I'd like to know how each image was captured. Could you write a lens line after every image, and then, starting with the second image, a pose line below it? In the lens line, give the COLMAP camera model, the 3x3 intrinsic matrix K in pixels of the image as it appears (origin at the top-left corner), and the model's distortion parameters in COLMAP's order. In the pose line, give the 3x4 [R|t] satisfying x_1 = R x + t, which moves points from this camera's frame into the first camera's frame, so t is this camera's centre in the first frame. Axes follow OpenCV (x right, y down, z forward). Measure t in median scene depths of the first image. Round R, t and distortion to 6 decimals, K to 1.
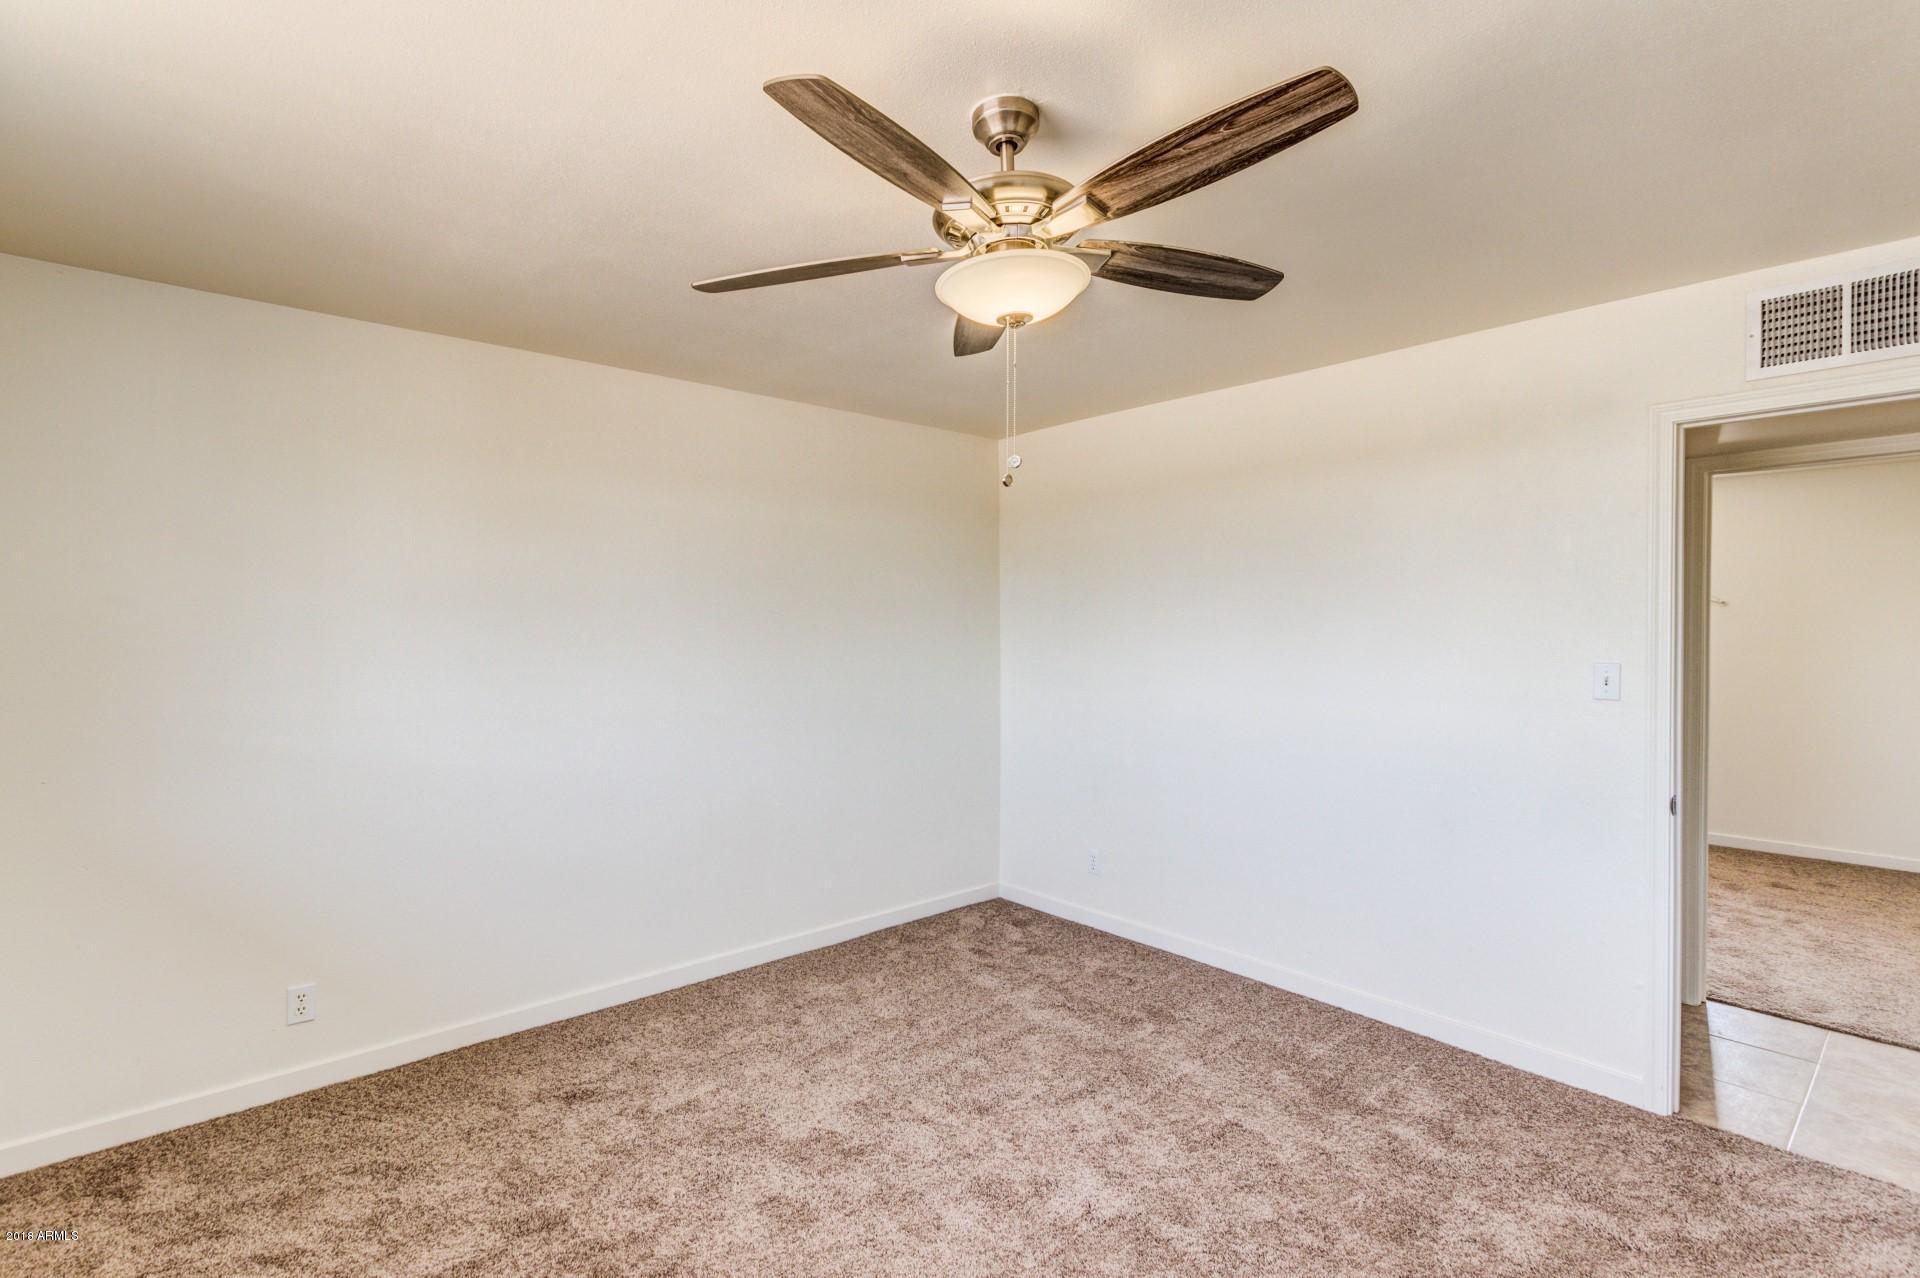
lens RADIAL K [[898.5, 0, 960.6], [0, 898.5, 635.2], [0, 0, 1]] dist [-0.000312, -0.000862]
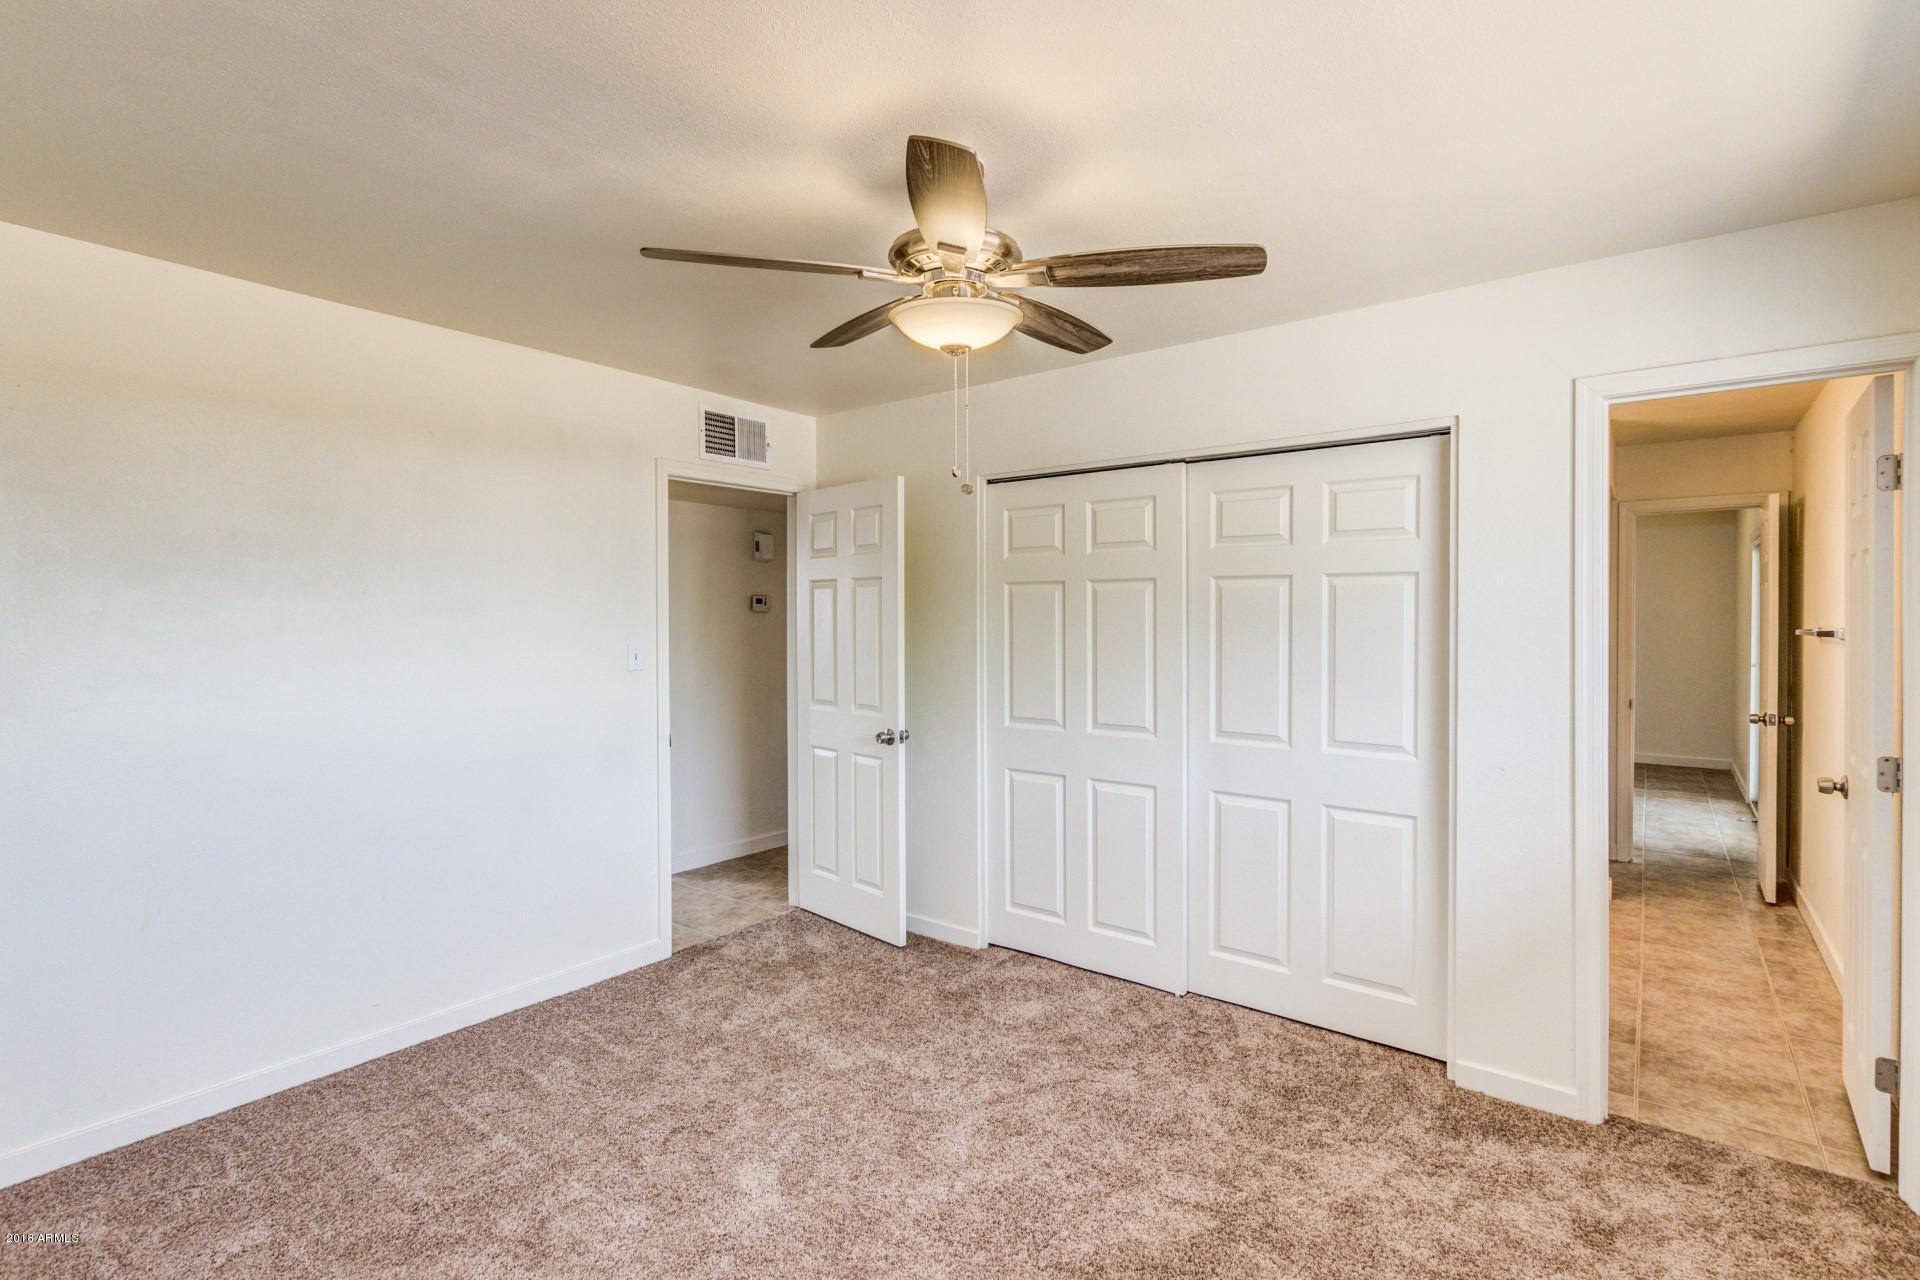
lens RADIAL K [[898.5, 0, 964.8], [0, 898.5, 625.7], [0, 0, 1]] dist [-0.000312, -0.000862]
pose [[-0.190411, -0.011075, 0.981642, -0.769184], [0.006714, 0.999898, 0.012583, -0.009211], [-0.981682, 0.008987, -0.190317, 0.874926]]
